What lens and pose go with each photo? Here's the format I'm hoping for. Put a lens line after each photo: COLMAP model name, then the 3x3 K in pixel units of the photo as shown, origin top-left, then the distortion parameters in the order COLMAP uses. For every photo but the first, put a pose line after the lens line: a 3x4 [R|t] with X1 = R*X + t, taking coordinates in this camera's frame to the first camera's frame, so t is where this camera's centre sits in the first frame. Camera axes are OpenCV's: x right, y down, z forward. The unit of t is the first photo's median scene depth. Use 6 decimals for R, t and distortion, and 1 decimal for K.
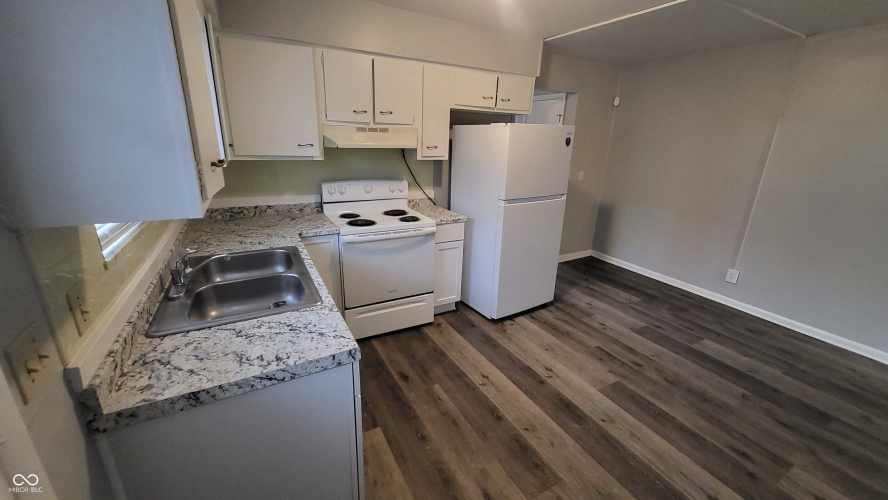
lens RADIAL K [[351.5, 0, 446.1], [0, 351.5, 246.6], [0, 0, 1]] dist [-0.002622, -0.000449]
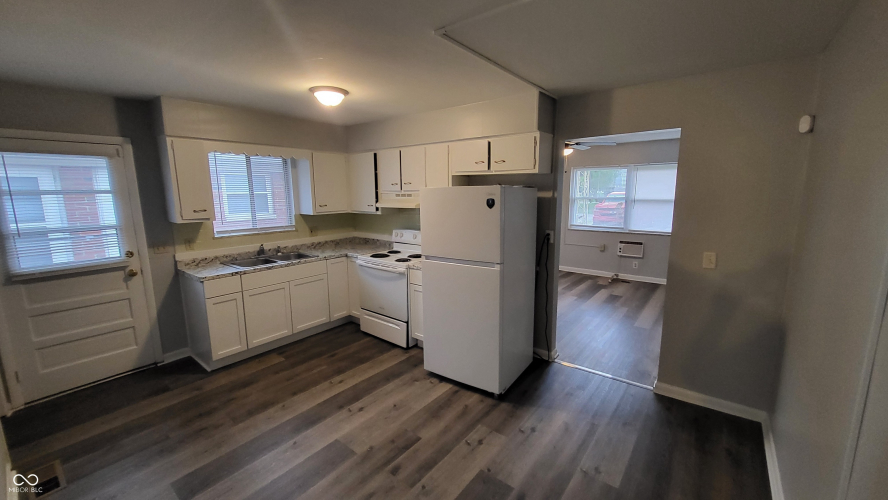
lens RADIAL K [[351.5, 0, 446.1], [0, 351.5, 246.6], [0, 0, 1]] dist [-0.002622, -0.000449]
pose [[0.386343, 0.113474, -0.915349, 1.214908], [-0.259195, 0.965770, 0.010326, -0.191394], [0.885188, 0.233264, 0.402530, 0.629605]]
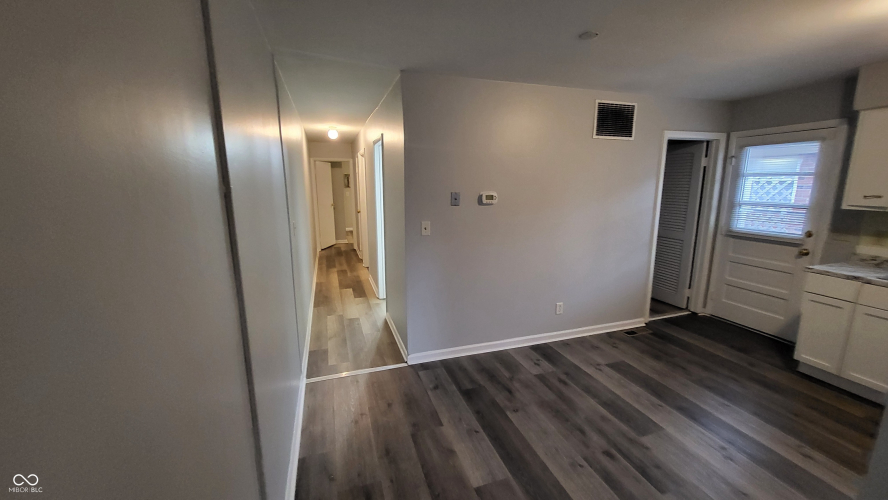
lens RADIAL K [[351.5, 0, 446.1], [0, 351.5, 246.6], [0, 0, 1]] dist [-0.002622, -0.000449]
pose [[-0.983294, -0.061857, 0.171194, 0.769575], [0.027552, 0.879076, 0.475885, -0.457513], [-0.179930, 0.472652, -0.862685, 1.469247]]
